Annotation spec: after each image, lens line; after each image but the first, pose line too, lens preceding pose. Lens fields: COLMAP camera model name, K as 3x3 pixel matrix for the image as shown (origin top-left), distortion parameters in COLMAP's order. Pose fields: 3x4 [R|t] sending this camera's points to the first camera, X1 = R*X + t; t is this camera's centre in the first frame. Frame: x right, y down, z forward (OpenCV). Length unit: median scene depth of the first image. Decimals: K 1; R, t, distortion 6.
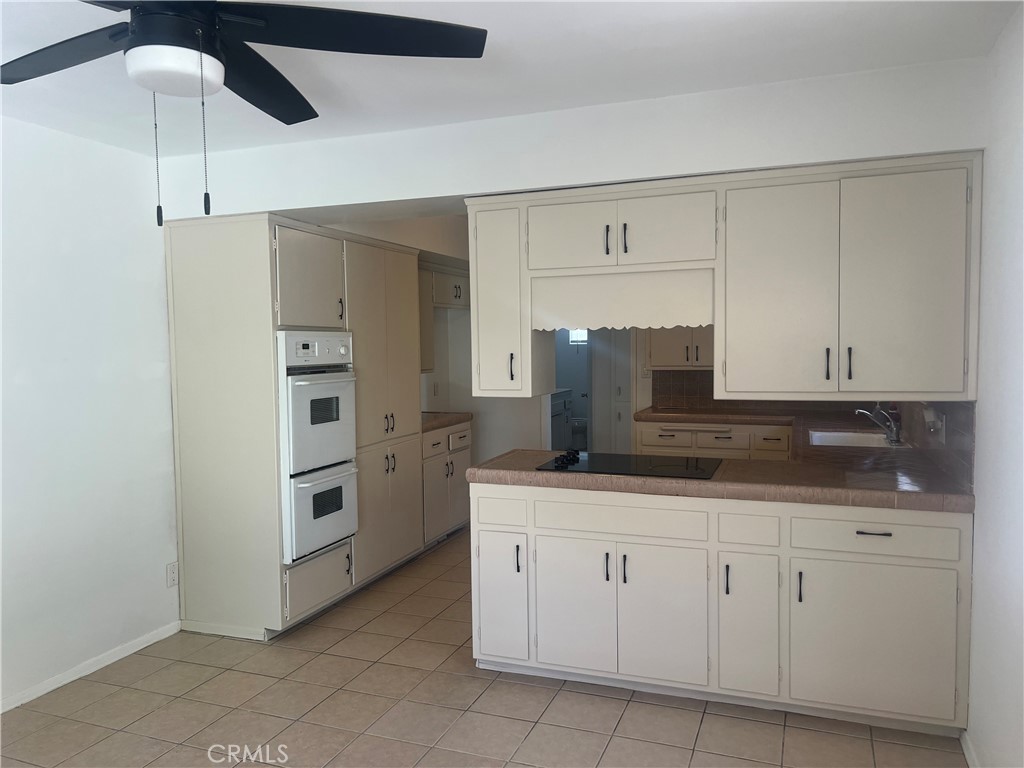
lens RADIAL K [[771.1, 0, 506.4], [0, 771.1, 380.1], [0, 0, 1]] dist [0.049026, -0.039625]
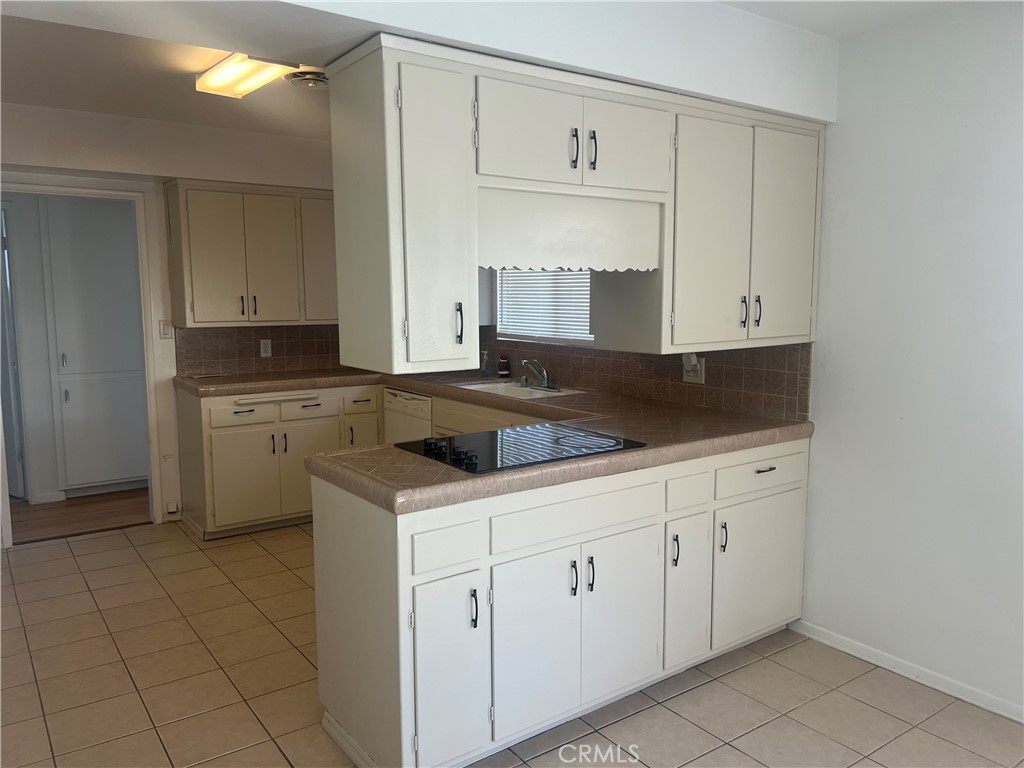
lens RADIAL K [[771.1, 0, 513.7], [0, 771.1, 381.8], [0, 0, 1]] dist [0.049026, -0.039625]
pose [[0.550595, -0.086794, 0.830248, -0.530799], [0.036522, 0.996132, 0.079915, -0.019501], [-0.833973, -0.013678, 0.551636, 0.624753]]
